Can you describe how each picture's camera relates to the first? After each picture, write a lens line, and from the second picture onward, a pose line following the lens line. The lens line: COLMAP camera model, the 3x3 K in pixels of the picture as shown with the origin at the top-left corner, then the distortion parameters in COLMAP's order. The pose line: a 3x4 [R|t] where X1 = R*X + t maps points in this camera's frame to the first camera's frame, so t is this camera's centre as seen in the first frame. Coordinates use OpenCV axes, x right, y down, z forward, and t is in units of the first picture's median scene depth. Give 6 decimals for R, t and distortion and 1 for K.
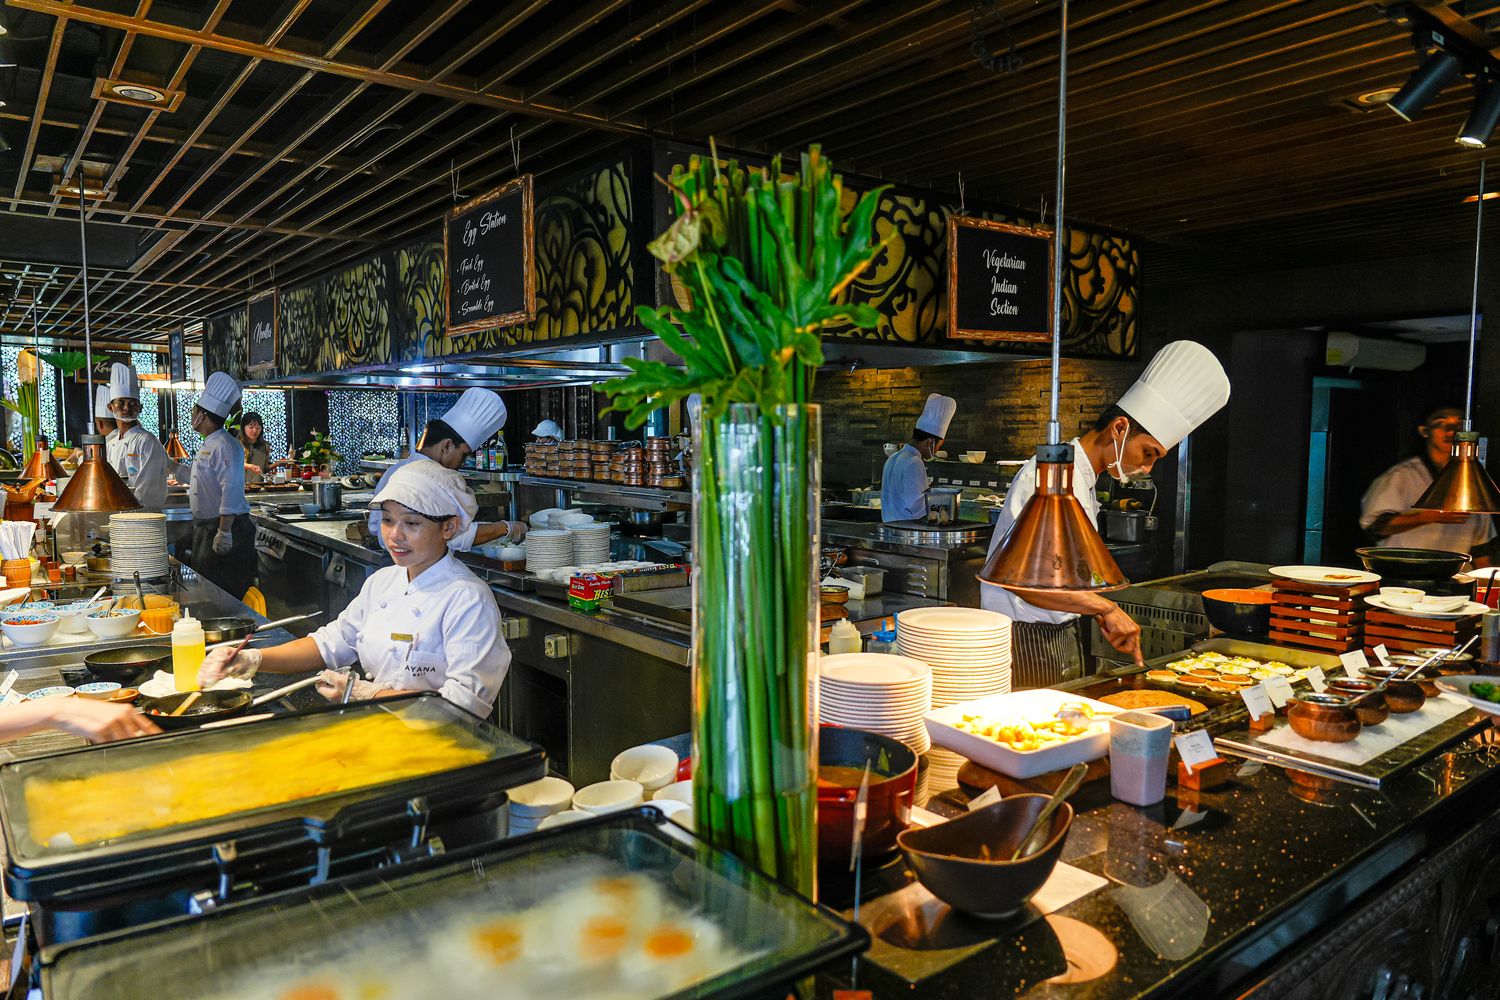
lens RADIAL K [[1009.4, 0, 750.0], [0, 1009.4, 500.0], [0, 0, 1]] dist [-0.002853, -0.000951]
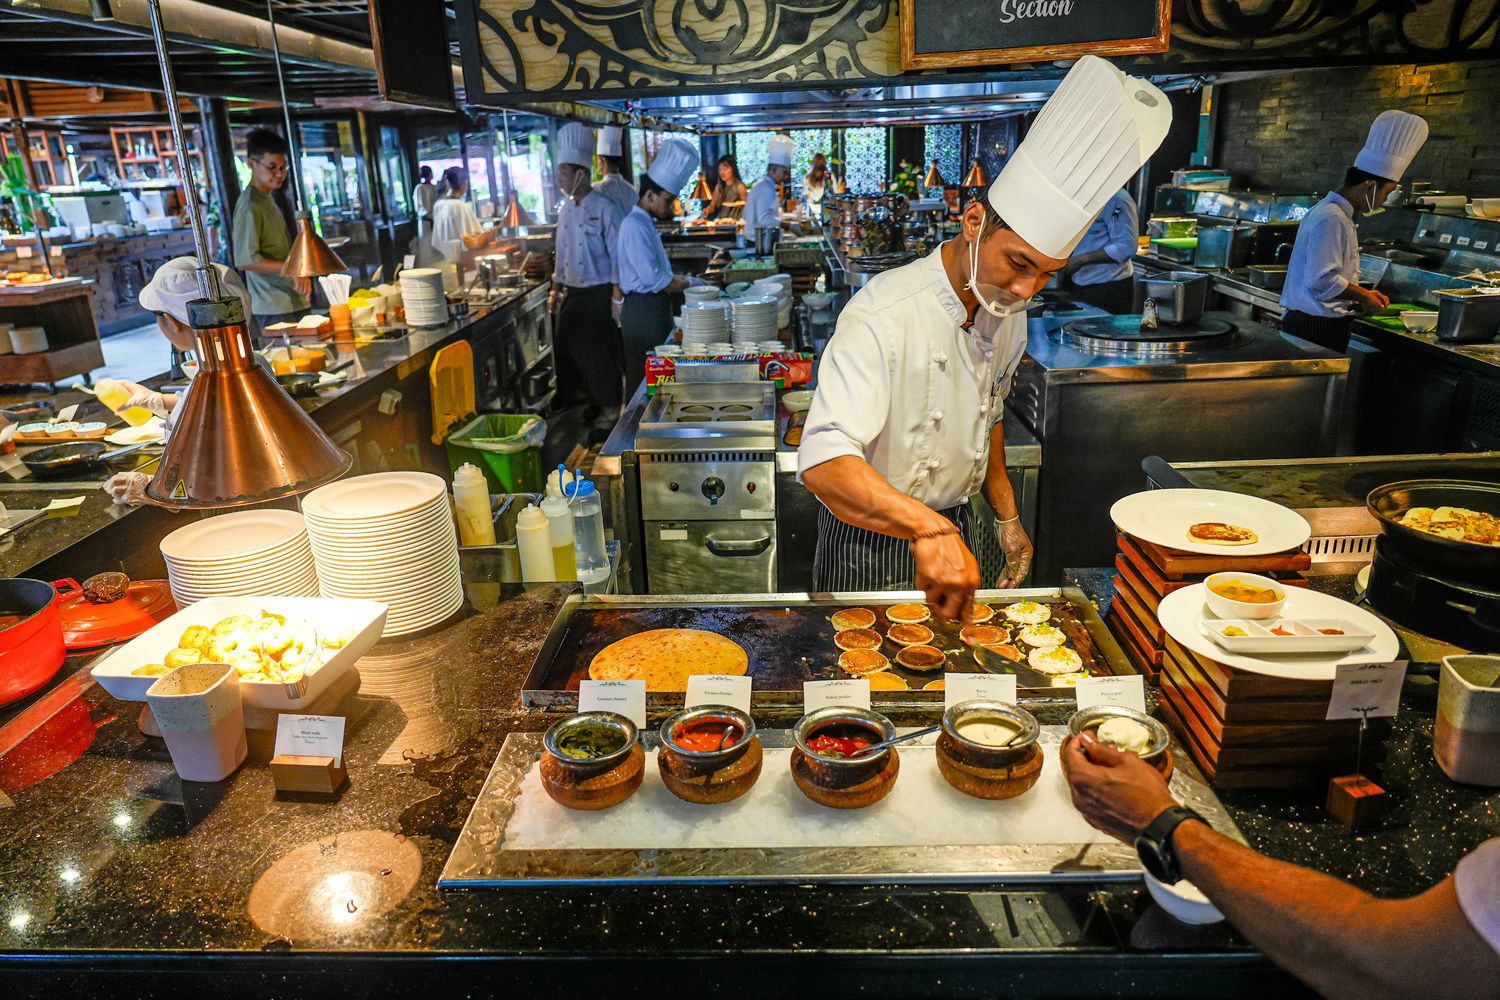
lens RADIAL K [[1009.4, 0, 750.0], [0, 1009.4, 500.0], [0, 0, 1]] dist [-0.002853, -0.000951]
pose [[0.767261, 0.182118, -0.614934, 0.313911], [-0.011898, 0.962711, 0.270269, -0.033283], [0.641225, -0.200050, 0.740818, 0.191438]]
